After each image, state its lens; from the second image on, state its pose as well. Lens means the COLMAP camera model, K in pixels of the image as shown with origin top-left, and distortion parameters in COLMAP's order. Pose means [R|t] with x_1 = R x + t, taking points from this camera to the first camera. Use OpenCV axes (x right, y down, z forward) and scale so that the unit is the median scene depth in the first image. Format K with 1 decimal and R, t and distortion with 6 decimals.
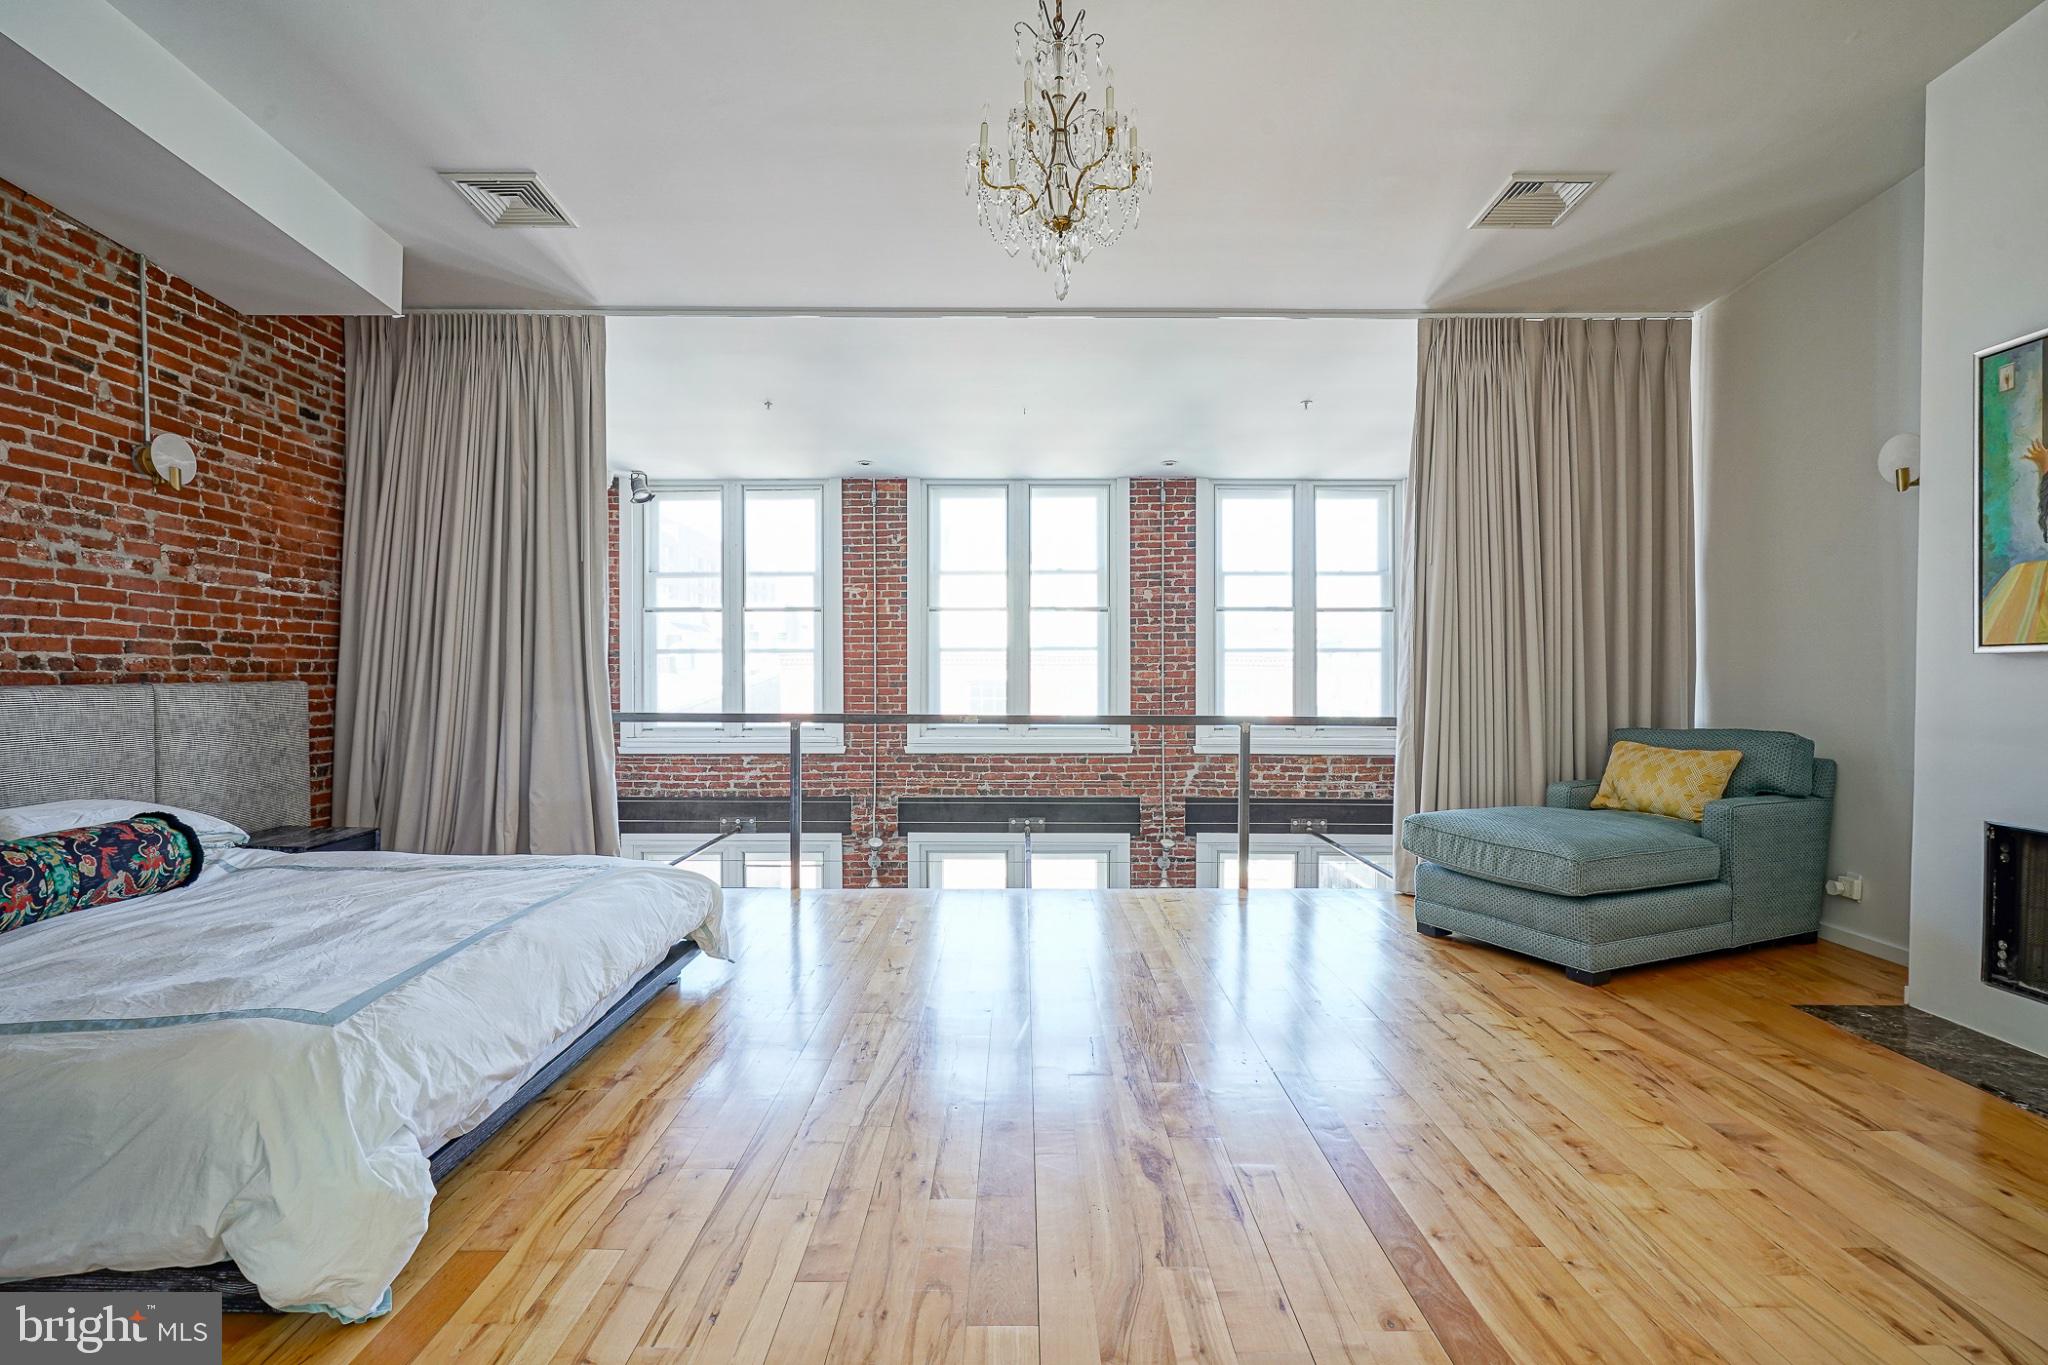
lens RADIAL K [[979.9, 0, 1069.5], [0, 979.9, 683.5], [0, 0, 1]] dist [-0.003068, 0.003444]
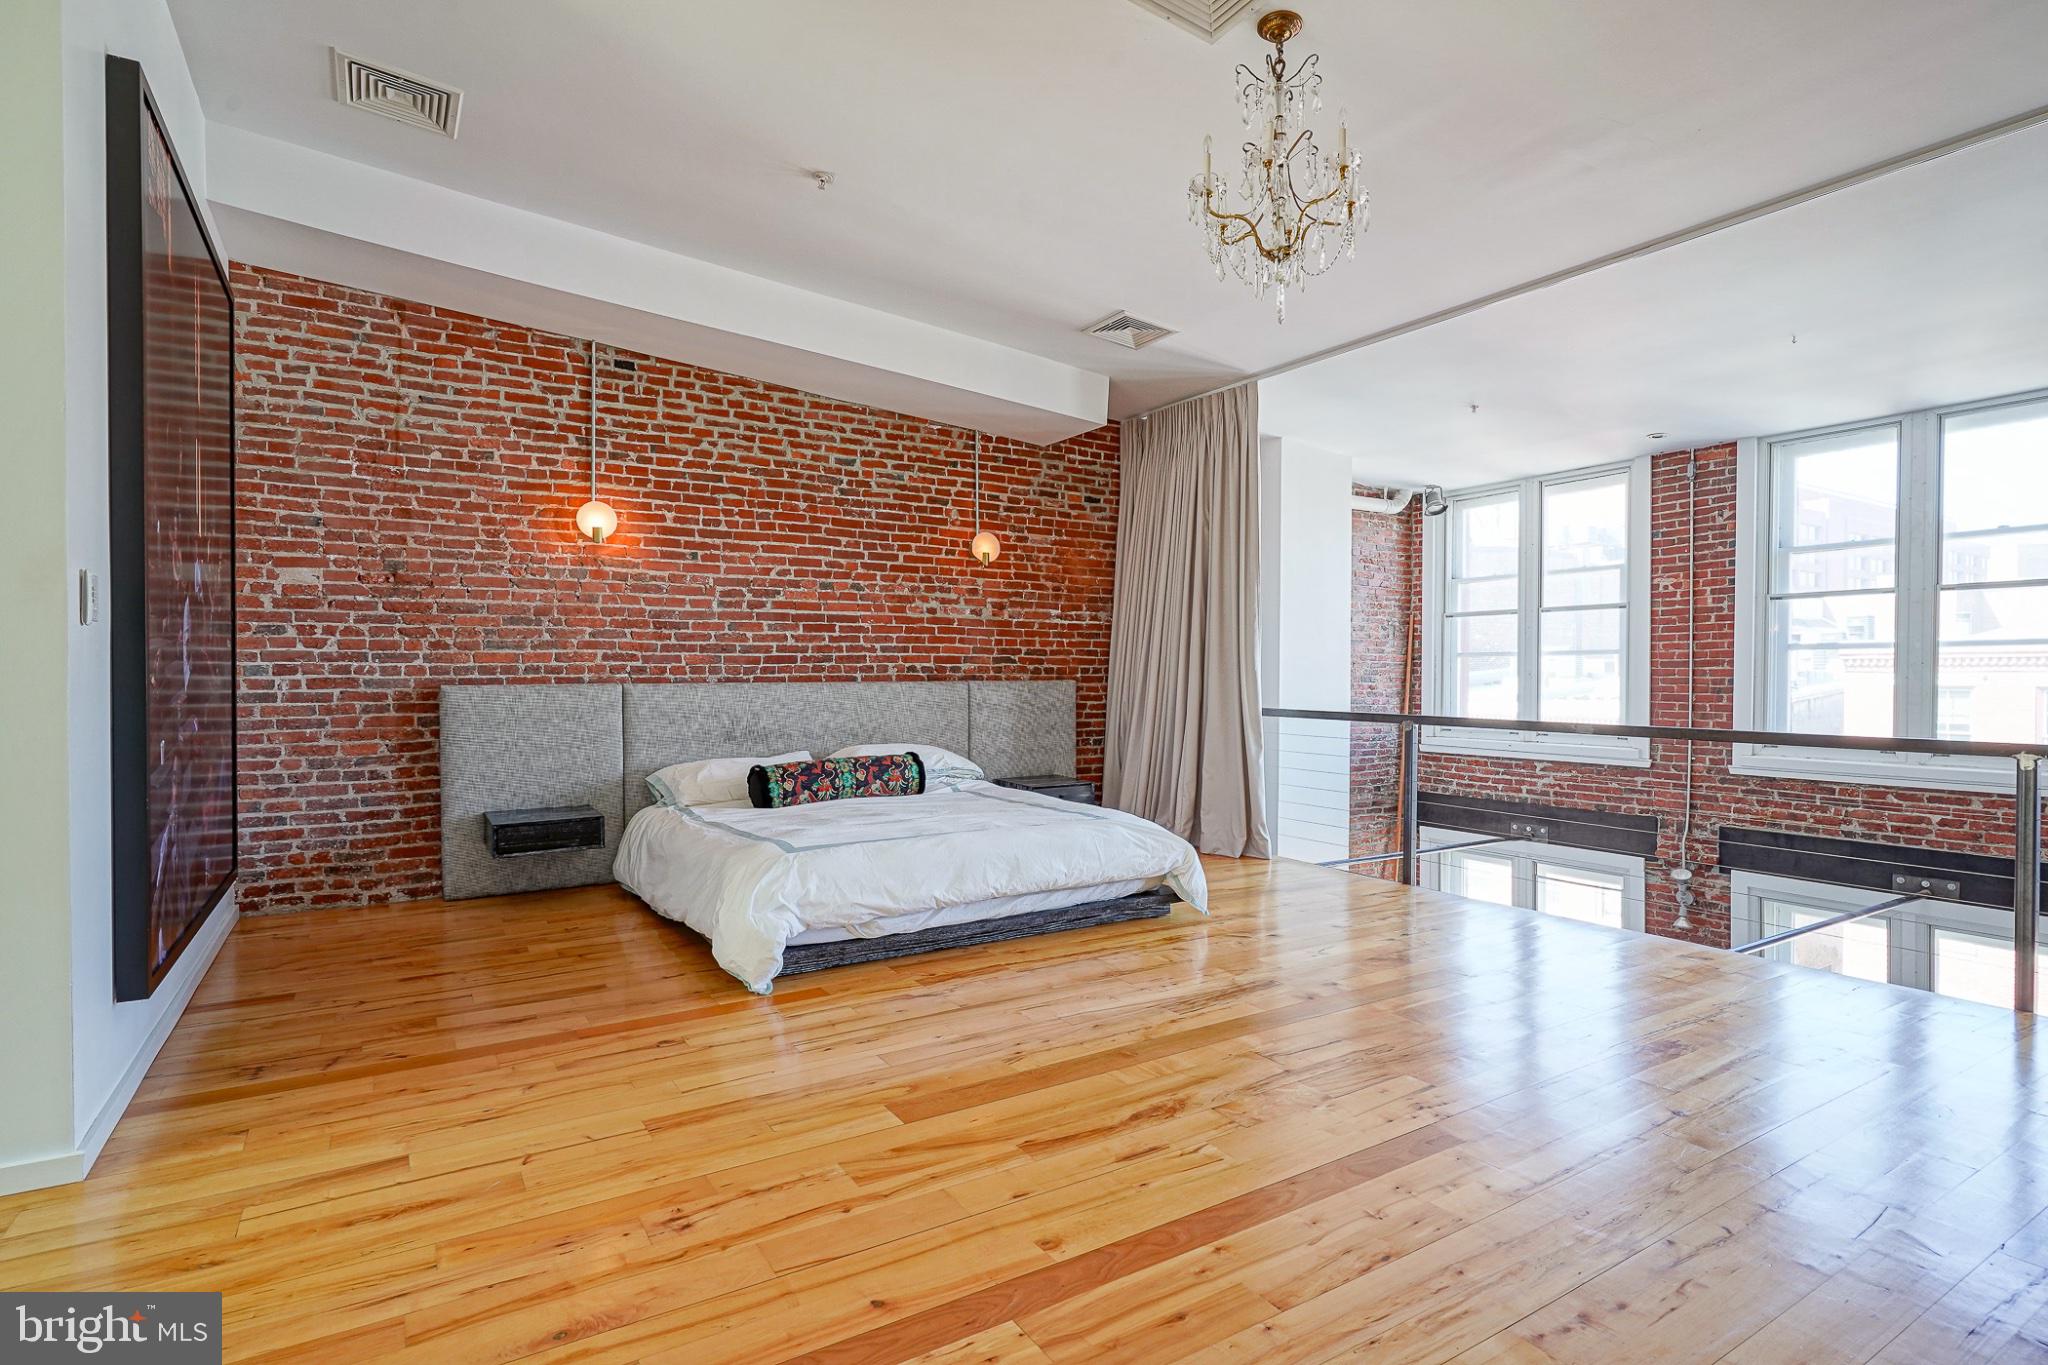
lens RADIAL K [[979.9, 0, 1030.6], [0, 979.9, 678.8], [0, 0, 1]] dist [-0.003068, 0.003444]
pose [[0.553025, 0.006826, -0.833137, 0.447660], [-0.012248, 0.999925, 0.000063, -0.004204], [0.833075, 0.010170, 0.553067, 0.117686]]
